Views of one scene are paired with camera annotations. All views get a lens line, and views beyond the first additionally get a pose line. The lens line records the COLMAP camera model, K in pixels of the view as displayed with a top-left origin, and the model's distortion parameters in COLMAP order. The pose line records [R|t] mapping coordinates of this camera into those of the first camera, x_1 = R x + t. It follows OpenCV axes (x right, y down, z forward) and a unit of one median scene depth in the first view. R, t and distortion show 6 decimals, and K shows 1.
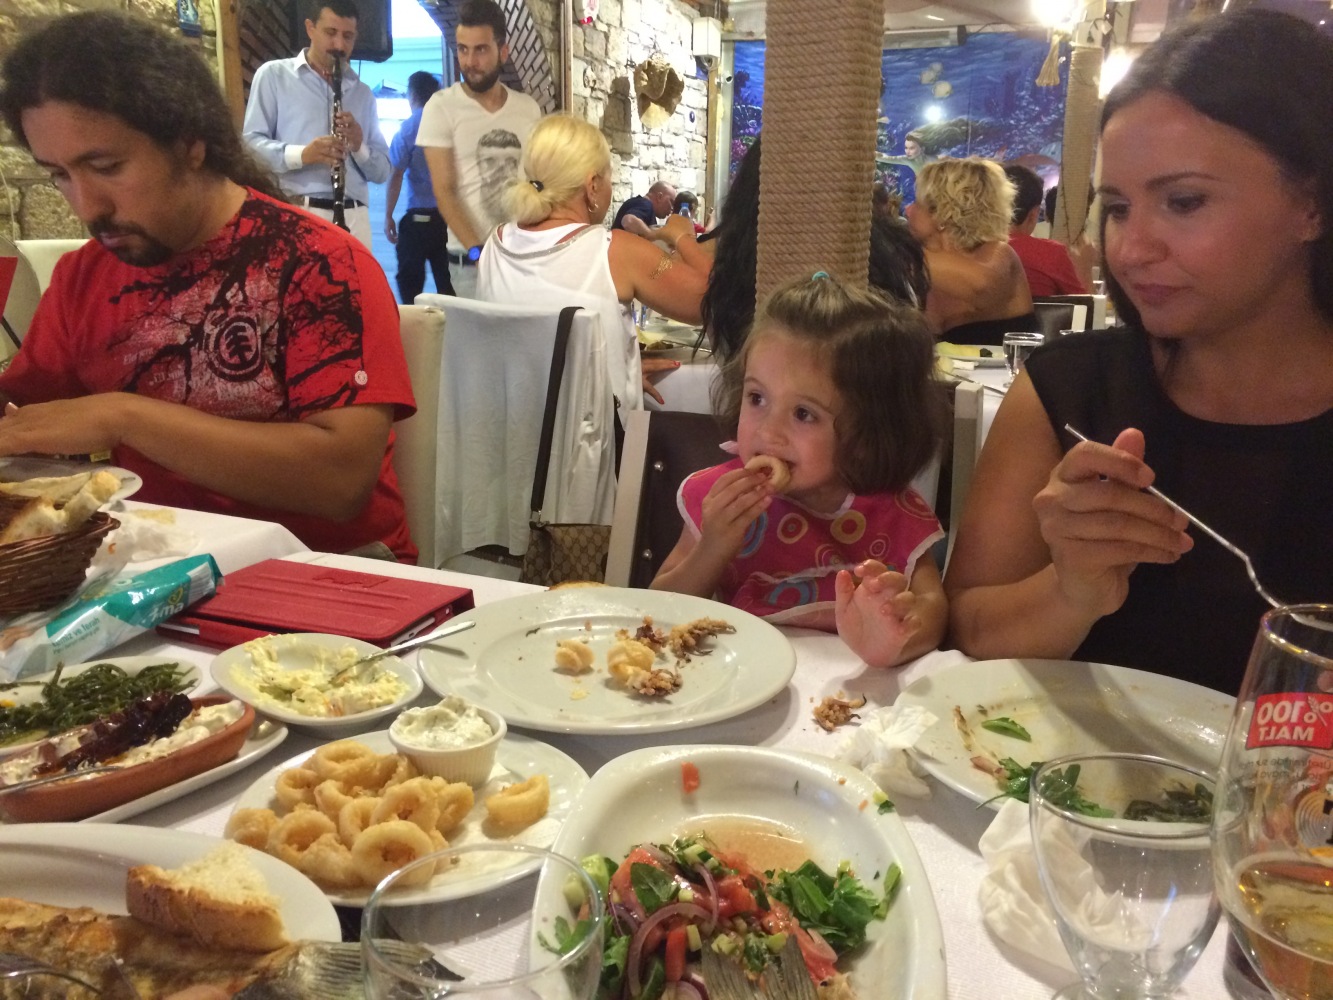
lens RADIAL K [[1103.1, 0, 669.6], [0, 1103.1, 513.2], [0, 0, 1]] dist [0.045629, -0.069043]
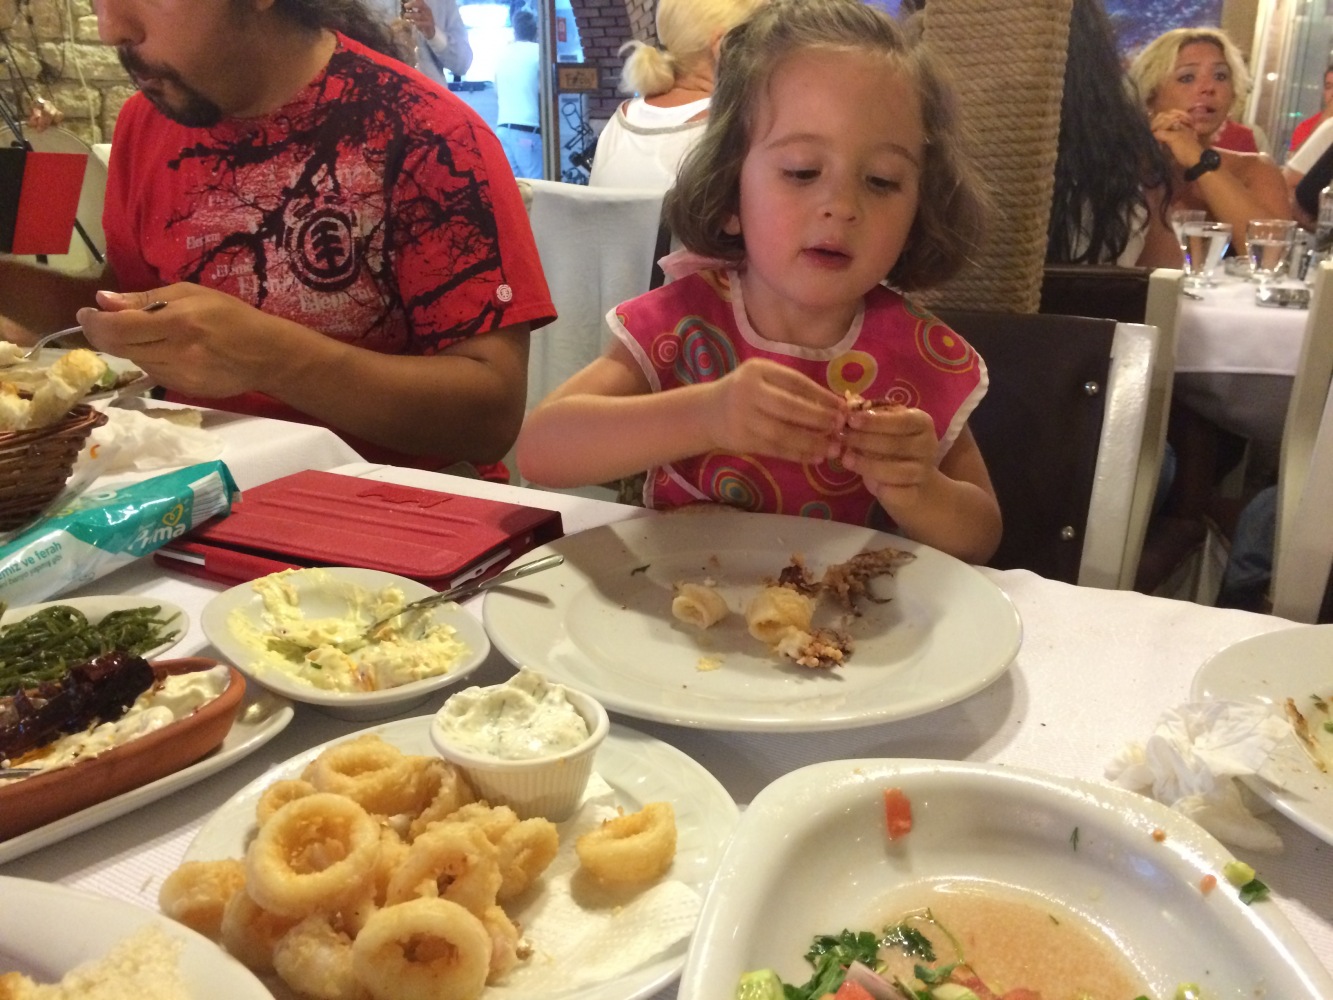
lens RADIAL K [[1103.1, 0, 681.3], [0, 1103.1, 529.4], [0, 0, 1]] dist [0.045629, -0.069043]
pose [[0.997295, 0.015926, -0.071759, -0.050837], [-0.010110, 0.996688, 0.080695, 0.022764], [0.072807, -0.079751, 0.994152, 0.309059]]
